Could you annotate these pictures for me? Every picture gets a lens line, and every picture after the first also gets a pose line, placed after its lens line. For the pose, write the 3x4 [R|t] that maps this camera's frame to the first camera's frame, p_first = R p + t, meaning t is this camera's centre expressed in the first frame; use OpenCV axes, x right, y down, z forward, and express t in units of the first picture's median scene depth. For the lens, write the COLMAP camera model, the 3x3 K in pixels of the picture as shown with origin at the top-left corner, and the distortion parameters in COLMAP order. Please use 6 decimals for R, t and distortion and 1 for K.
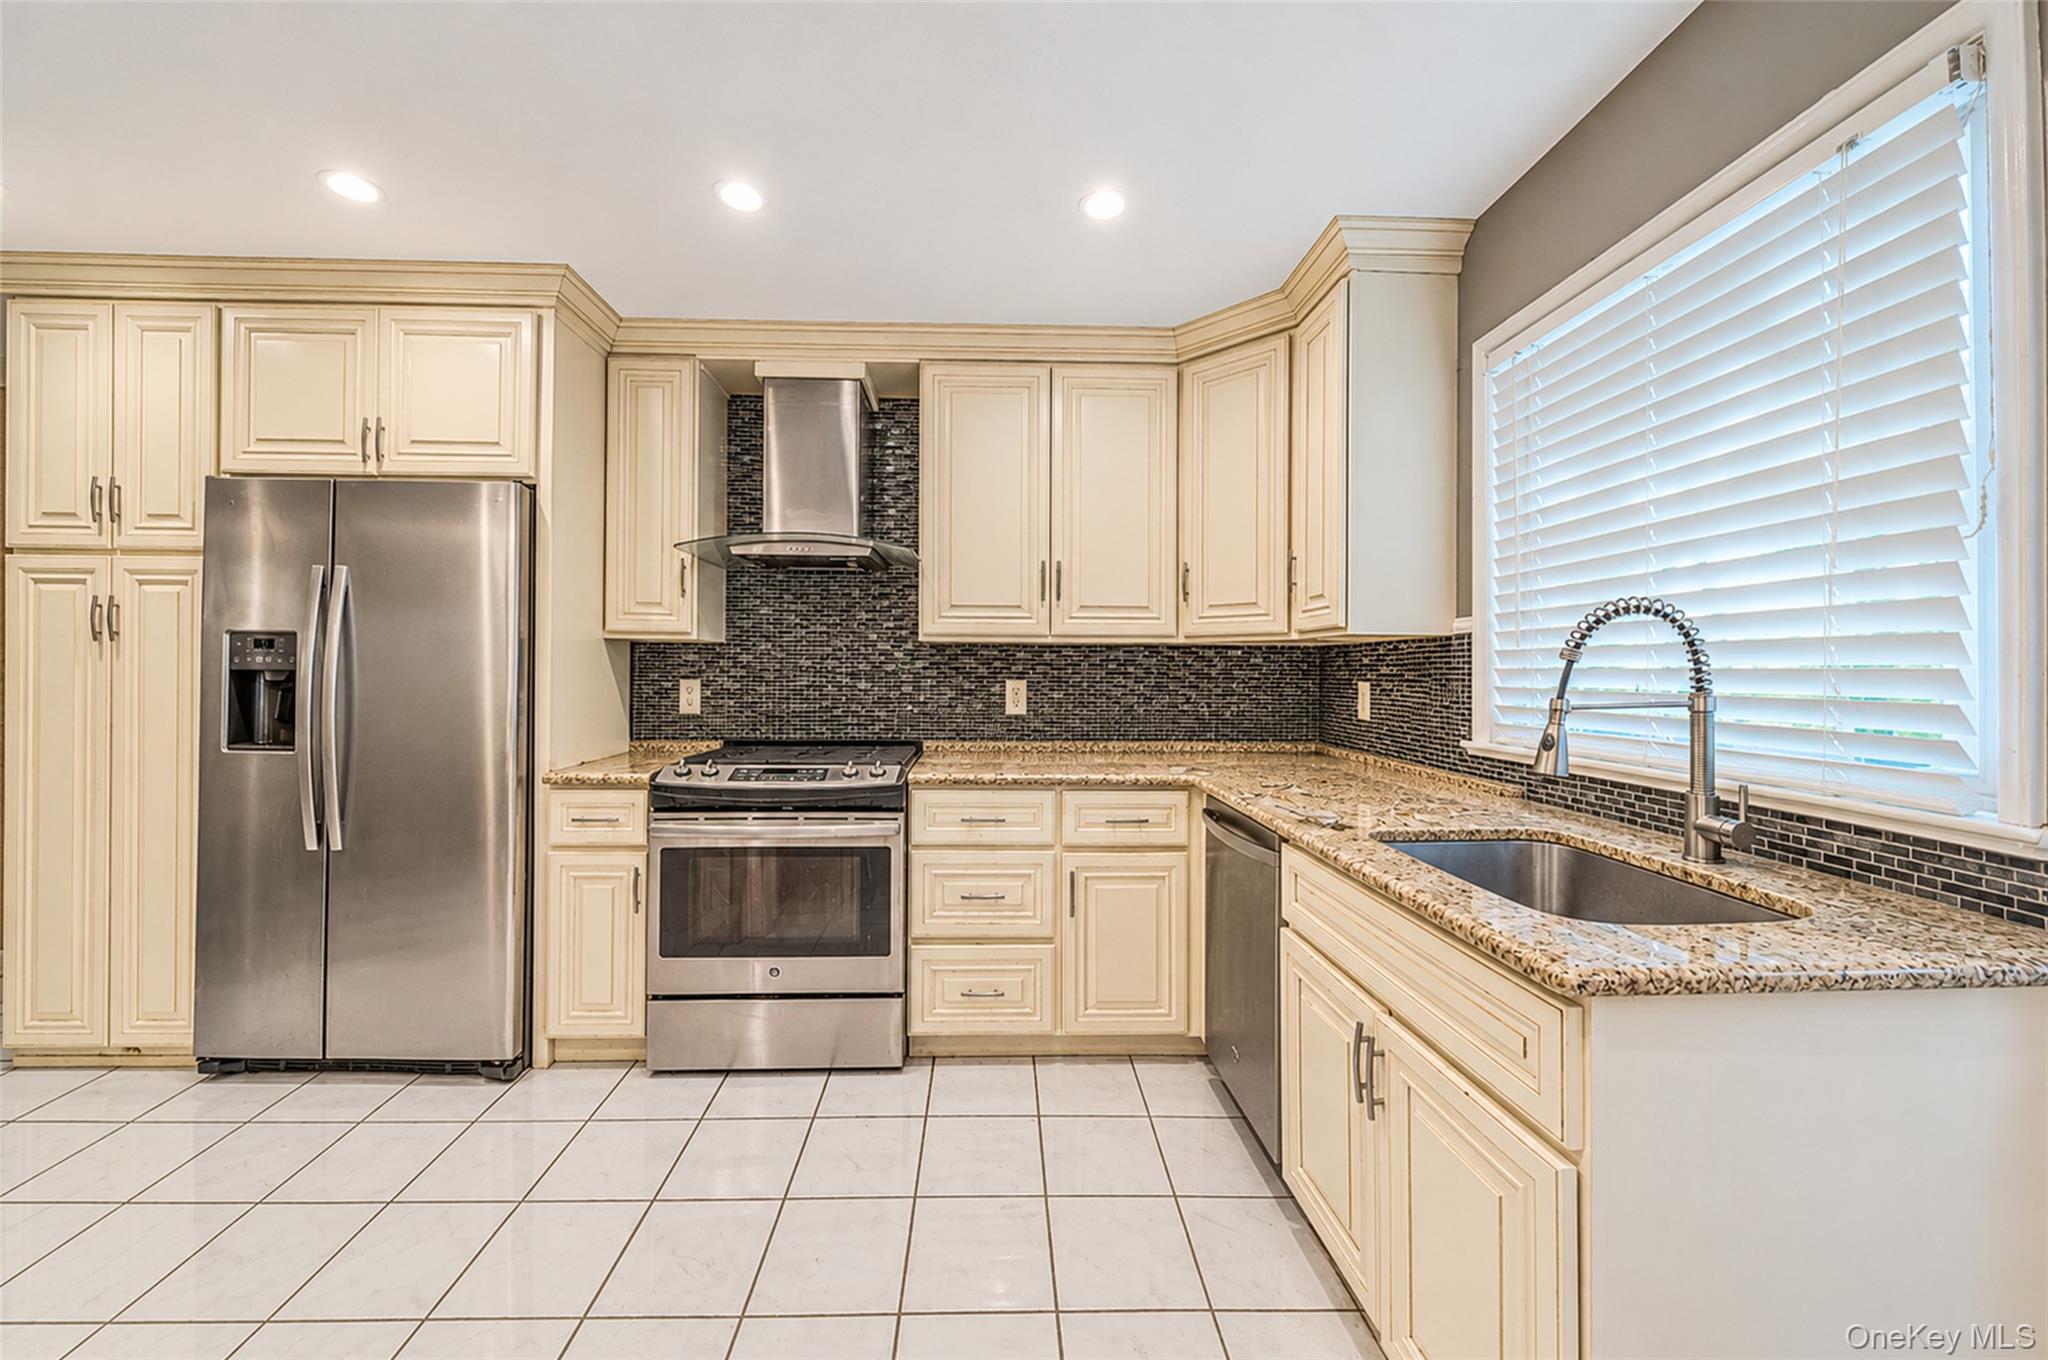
lens RADIAL K [[700.3, 0, 1024.1], [0, 700.3, 659.6], [0, 0, 1]] dist [-0.015793, -0.000388]
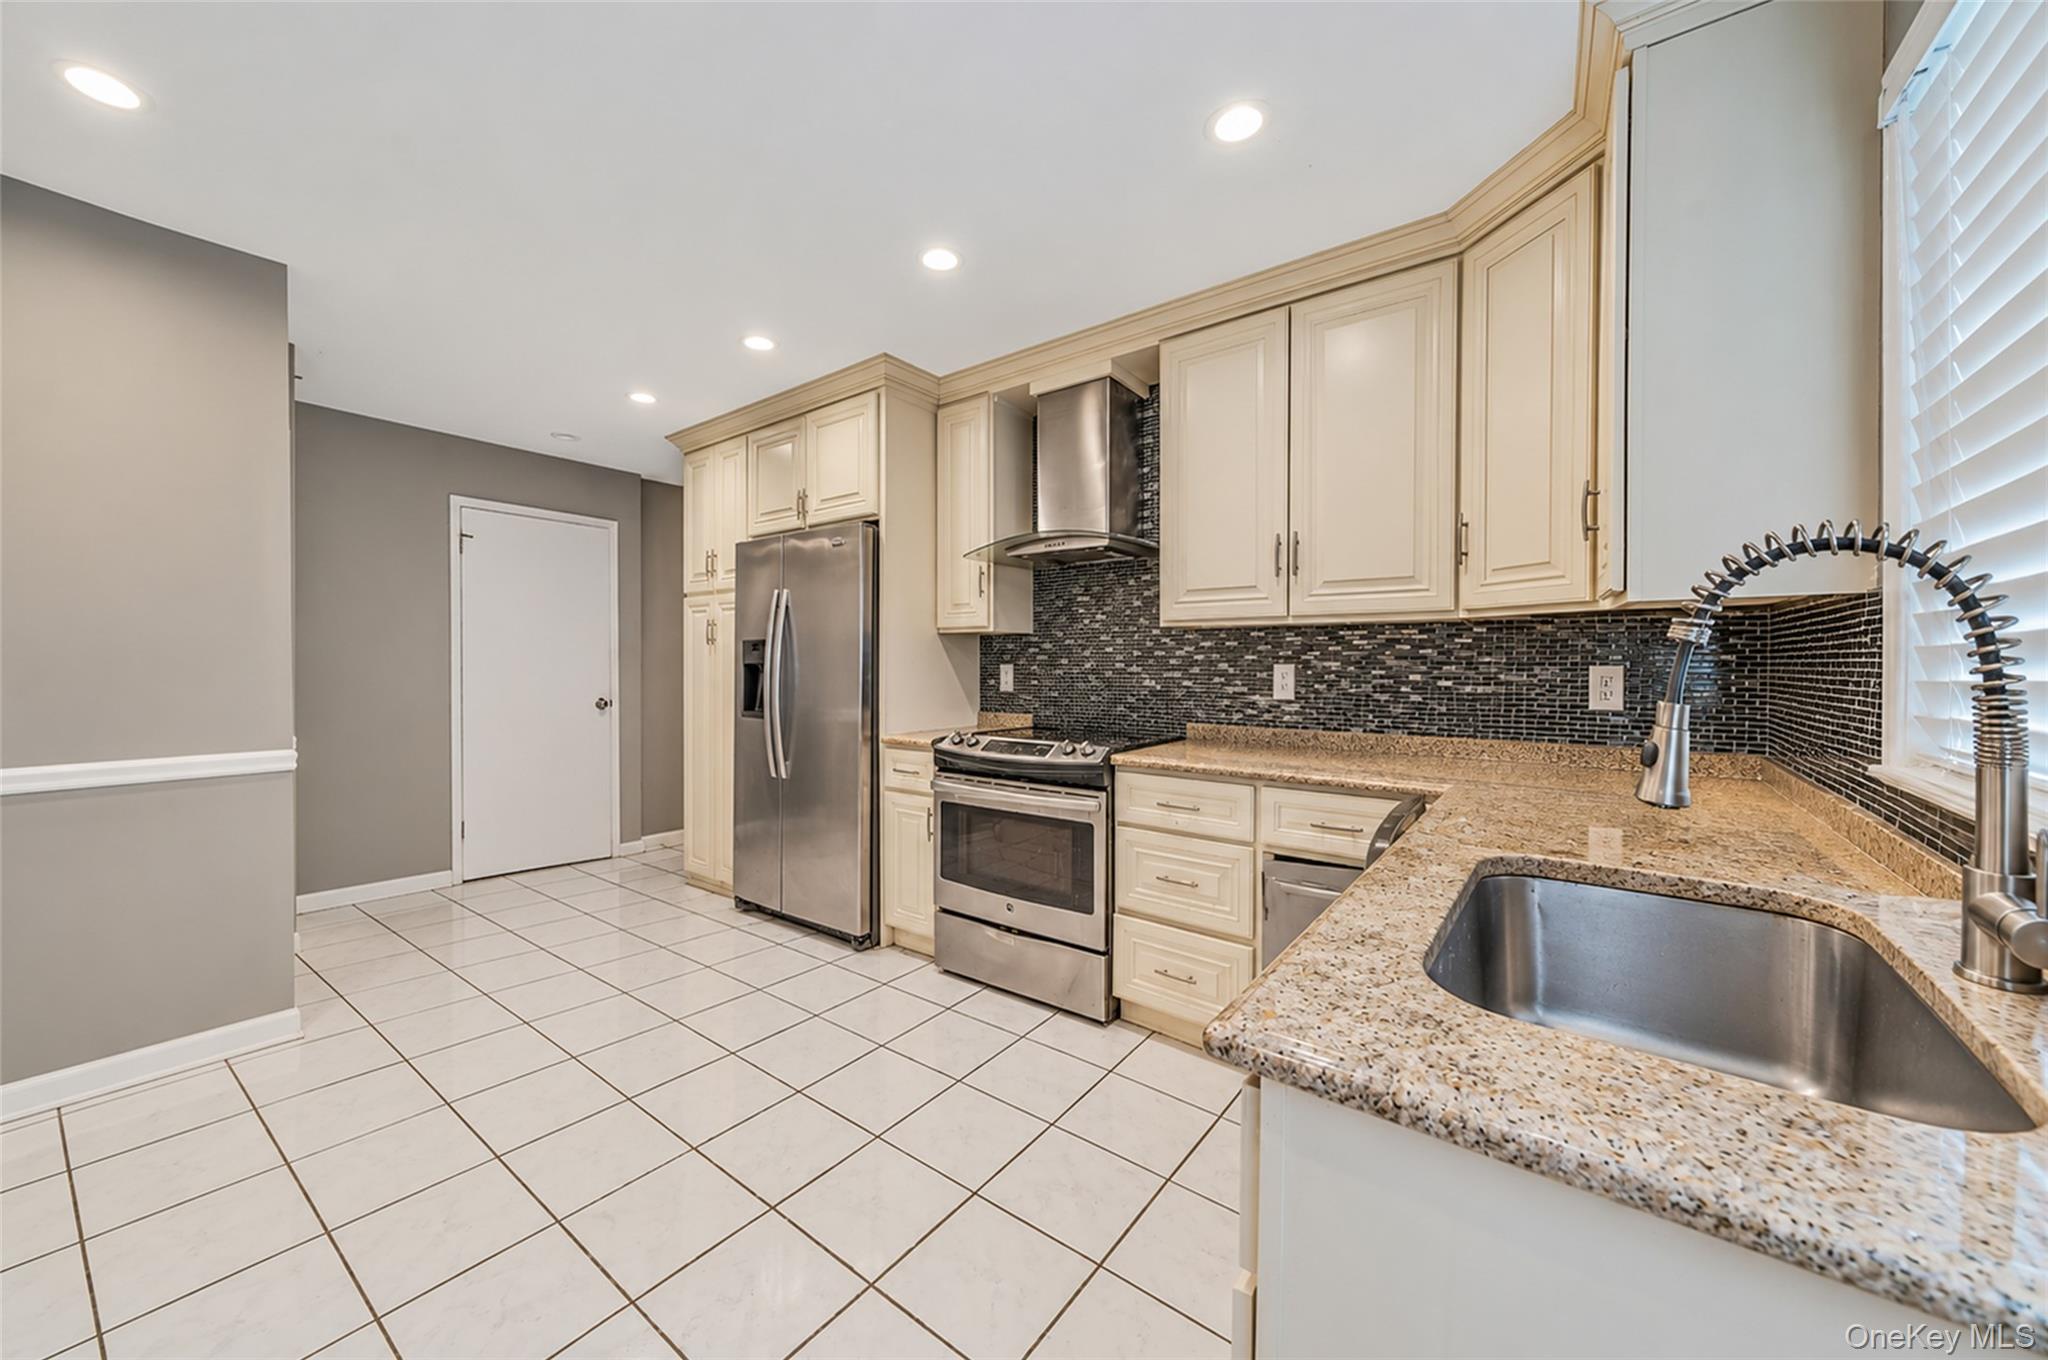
lens RADIAL K [[747.7, 0, 1023.7], [0, 747.7, 674.0], [0, 0, 1]] dist [-0.001381, -0.000117]
pose [[0.773880, 0.006534, -0.633299, 0.447016], [0.030212, 0.998428, 0.047220, -0.019369], [0.632612, -0.055676, 0.772465, 0.039298]]
